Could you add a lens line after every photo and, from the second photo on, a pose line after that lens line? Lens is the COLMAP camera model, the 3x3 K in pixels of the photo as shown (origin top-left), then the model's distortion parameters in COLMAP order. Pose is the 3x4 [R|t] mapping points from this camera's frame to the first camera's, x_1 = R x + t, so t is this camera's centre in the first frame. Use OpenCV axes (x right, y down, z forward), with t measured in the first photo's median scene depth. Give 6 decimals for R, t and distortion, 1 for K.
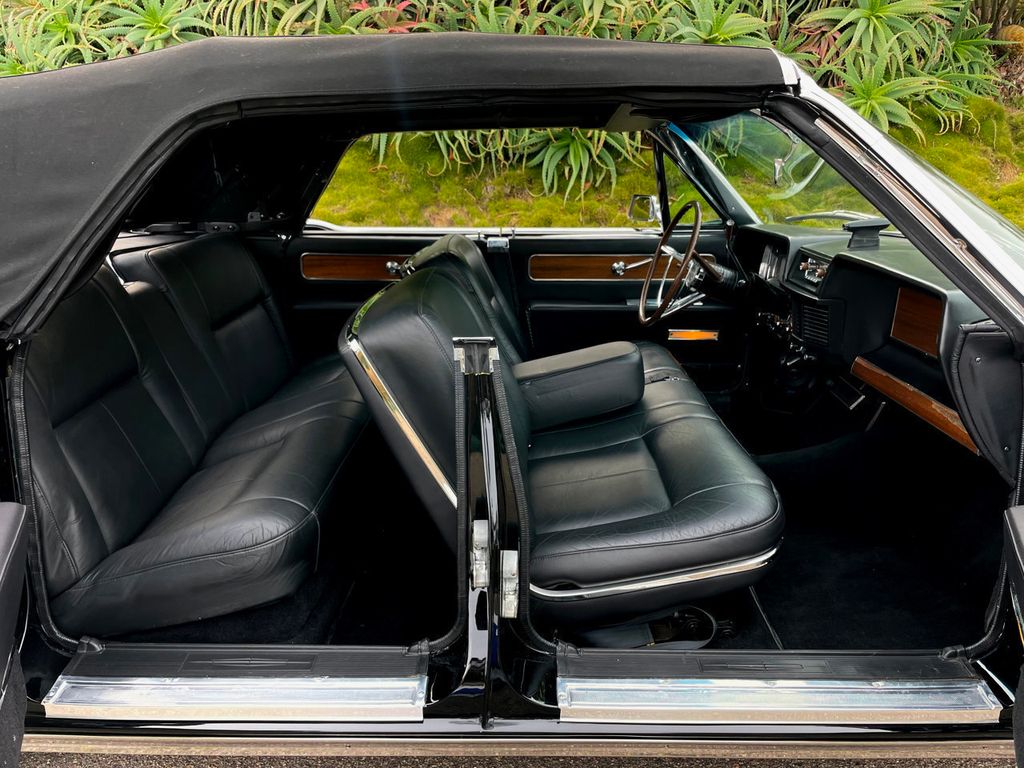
lens RADIAL K [[785.9, 0, 493.5], [0, 785.9, 372.0], [0, 0, 1]] dist [0.061295, -0.097009]
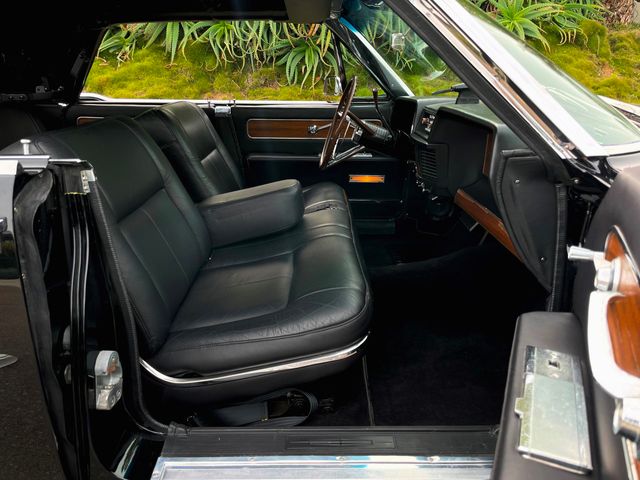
lens RADIAL K [[491.2, 0, 313.7], [0, 491.2, 231.7], [0, 0, 1]] dist [0.061295, -0.097009]
pose [[0.999796, -0.001760, 0.020131, 0.194901], [0.001005, 0.999297, 0.037465, 0.019074], [-0.020183, -0.037437, 0.999095, 0.185572]]
